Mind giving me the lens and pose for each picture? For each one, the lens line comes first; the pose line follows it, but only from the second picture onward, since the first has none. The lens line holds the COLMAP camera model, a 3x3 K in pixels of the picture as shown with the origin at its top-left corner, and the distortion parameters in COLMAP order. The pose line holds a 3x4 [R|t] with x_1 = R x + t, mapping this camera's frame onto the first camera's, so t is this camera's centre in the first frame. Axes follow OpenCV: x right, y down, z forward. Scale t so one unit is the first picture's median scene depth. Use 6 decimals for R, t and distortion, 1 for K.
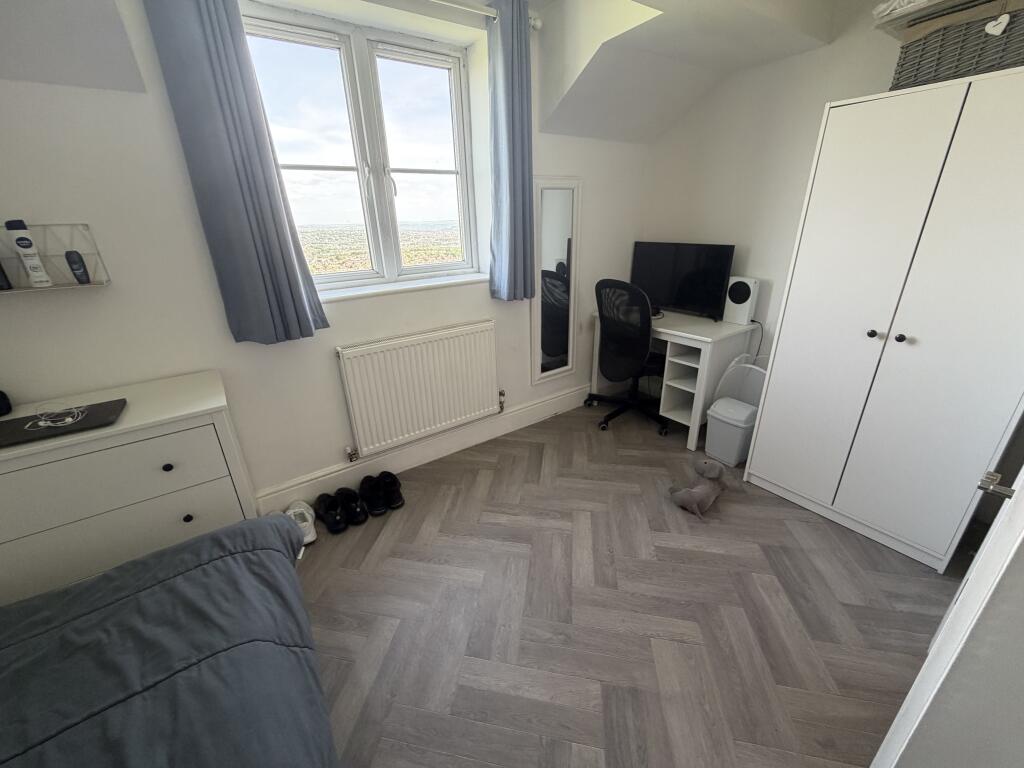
lens RADIAL K [[409.2, 0, 509.9], [0, 409.2, 383.7], [0, 0, 1]] dist [0.000224, -0.000206]
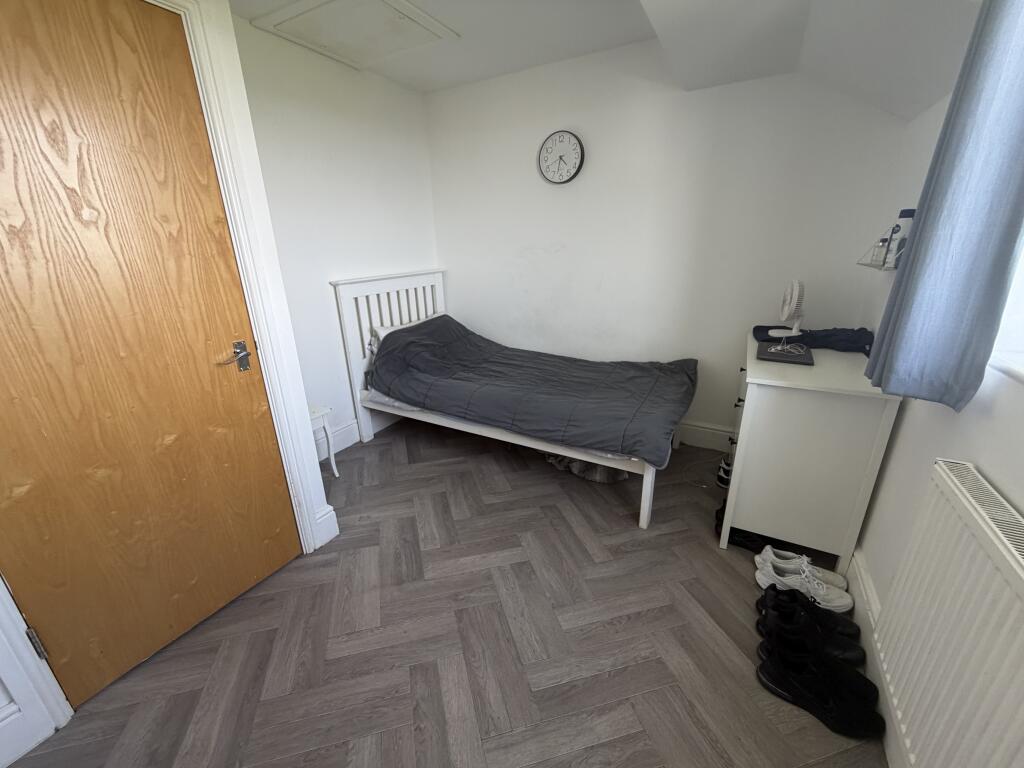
lens RADIAL K [[409.2, 0, 509.9], [0, 409.2, 383.7], [0, 0, 1]] dist [0.000224, -0.000206]
pose [[-0.902888, 0.184076, -0.388471, 0.298981], [-0.117273, 0.763930, 0.634554, -0.501248], [0.413571, 0.618488, -0.668155, 1.293450]]
